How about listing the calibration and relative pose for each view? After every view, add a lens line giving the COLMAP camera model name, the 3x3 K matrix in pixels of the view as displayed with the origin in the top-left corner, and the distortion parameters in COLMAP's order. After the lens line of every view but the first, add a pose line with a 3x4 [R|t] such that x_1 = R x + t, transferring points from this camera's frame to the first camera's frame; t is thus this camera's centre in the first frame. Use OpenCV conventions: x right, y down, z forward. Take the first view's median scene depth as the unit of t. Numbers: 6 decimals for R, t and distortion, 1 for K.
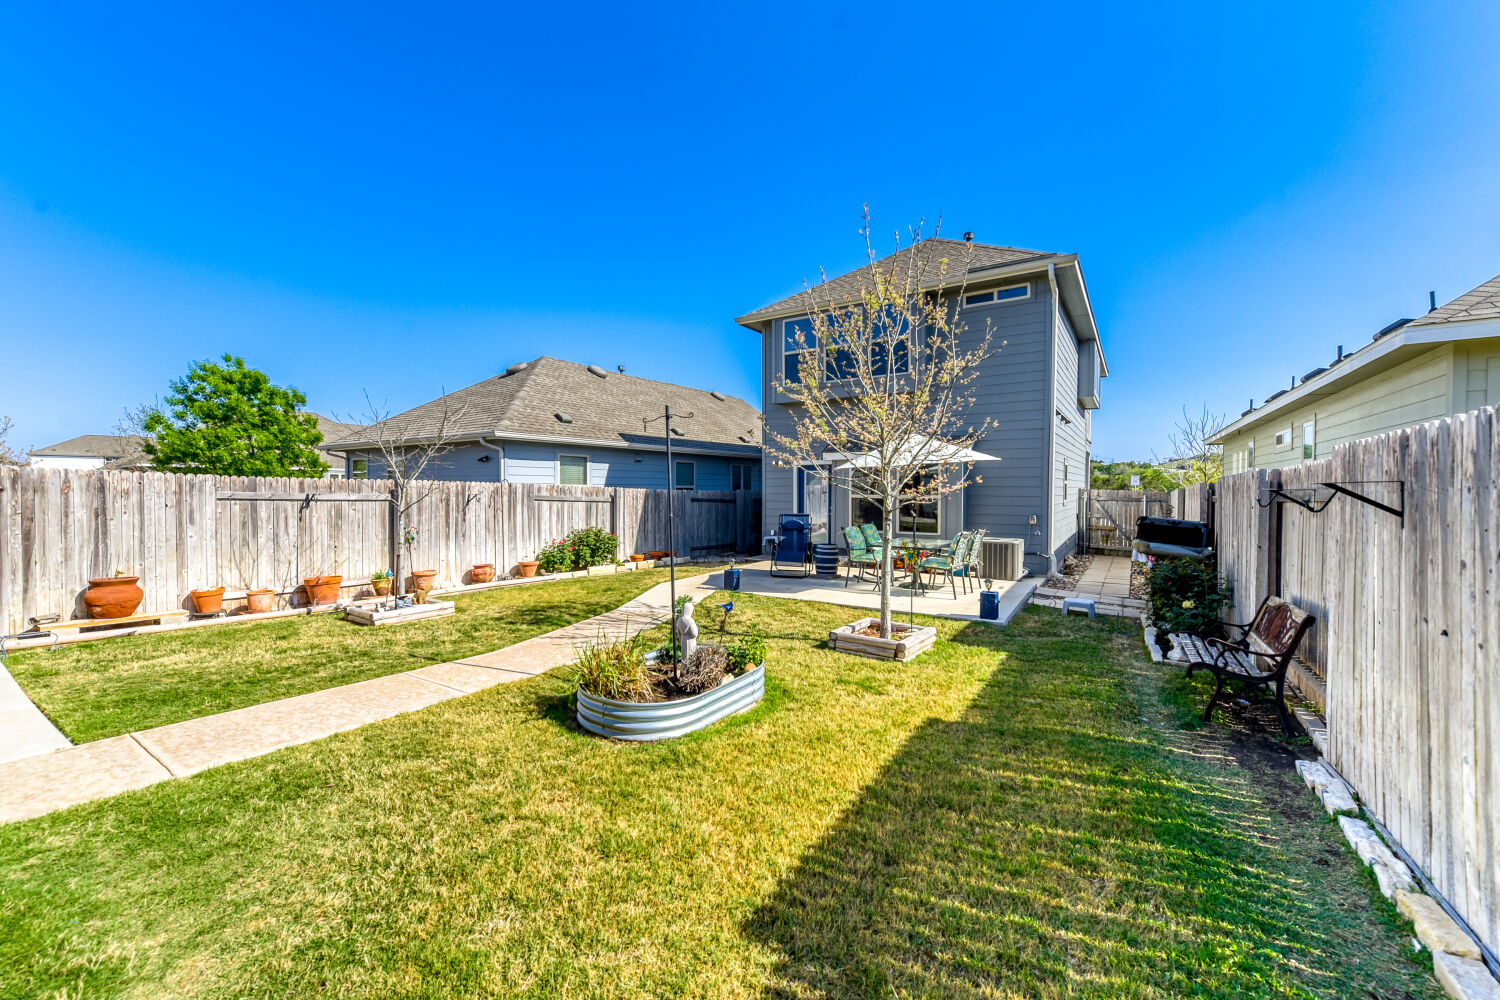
lens RADIAL K [[595.3, 0, 759.5], [0, 595.3, 502.8], [0, 0, 1]] dist [0.001542, 0.000039]
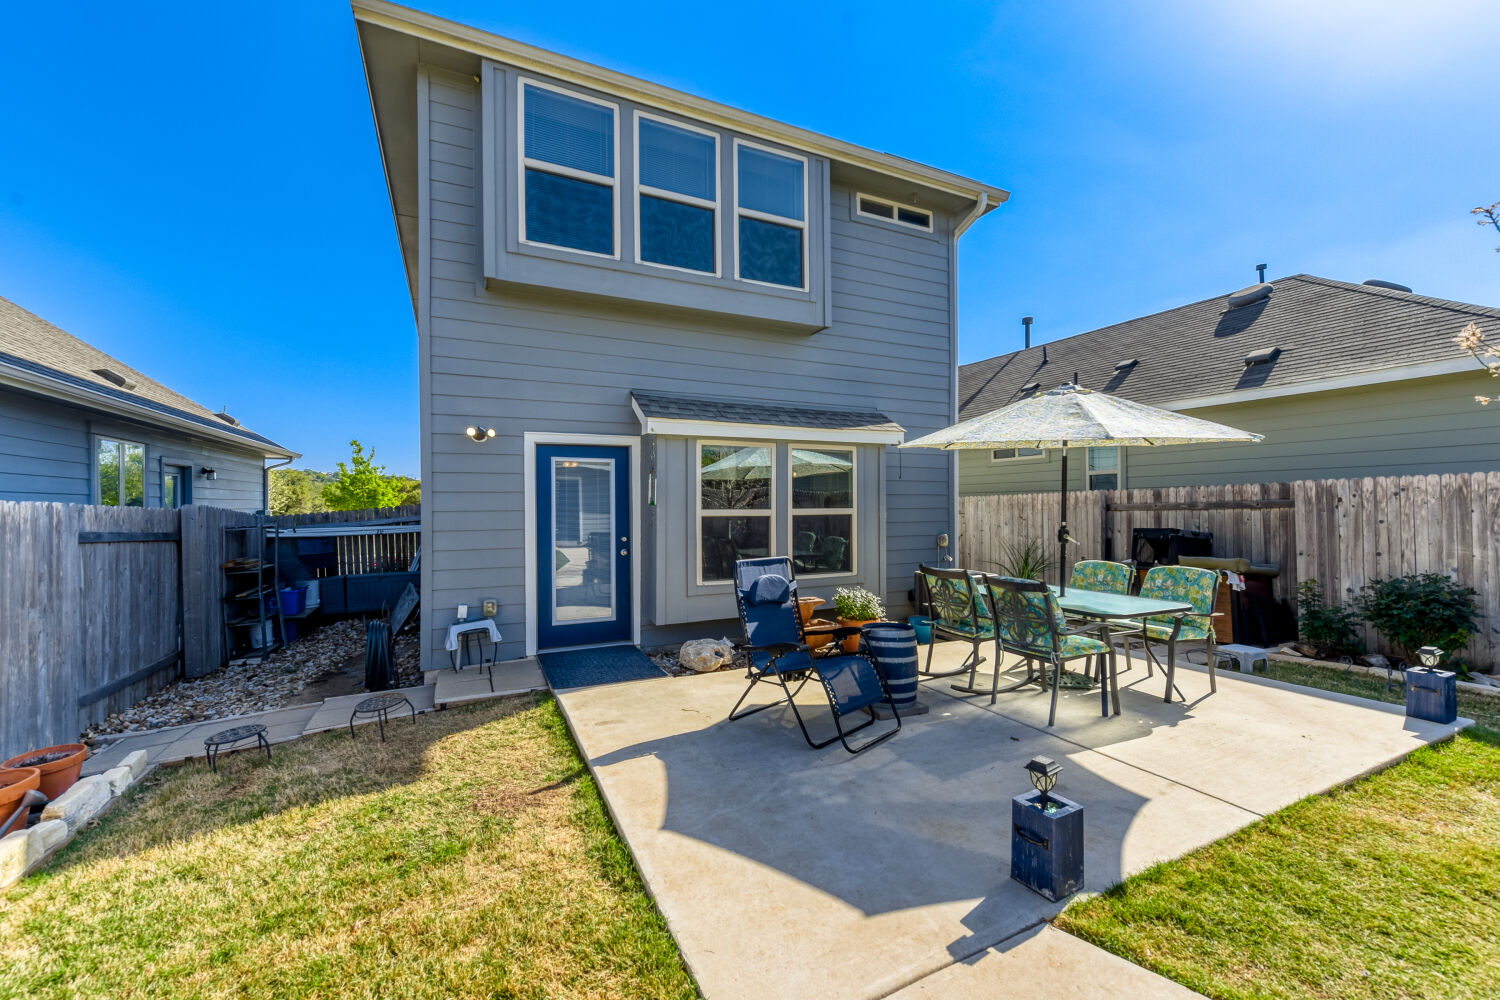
lens RADIAL K [[636.2, 0, 822.7], [0, 636.2, 503.0], [0, 0, 1]] dist [0.000843, 0.000083]
pose [[0.488059, -0.002367, 0.872808, -0.276688], [0.027636, 0.999537, -0.012743, -0.010722], [-0.872373, 0.030340, 0.487898, 0.725162]]
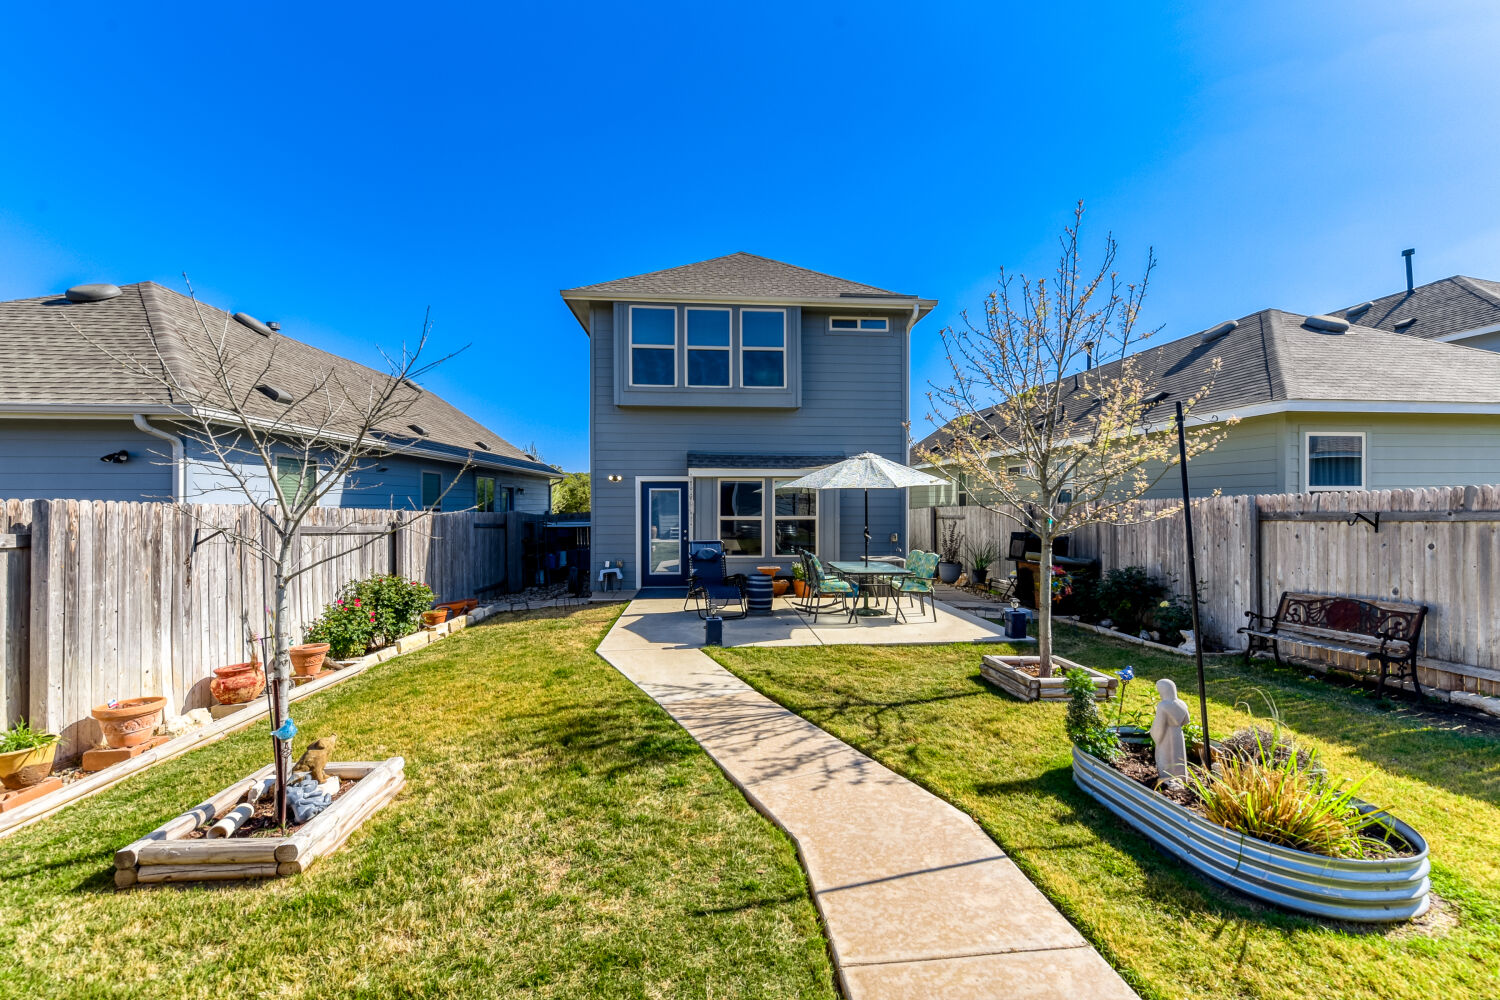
lens RADIAL K [[595.3, 0, 759.5], [0, 595.3, 502.8], [0, 0, 1]] dist [0.001542, 0.000039]
pose [[0.789777, -0.001247, 0.613393, -0.380529], [0.018006, 0.999614, -0.021152, -0.014998], [-0.613130, 0.027750, 0.789495, 0.289613]]
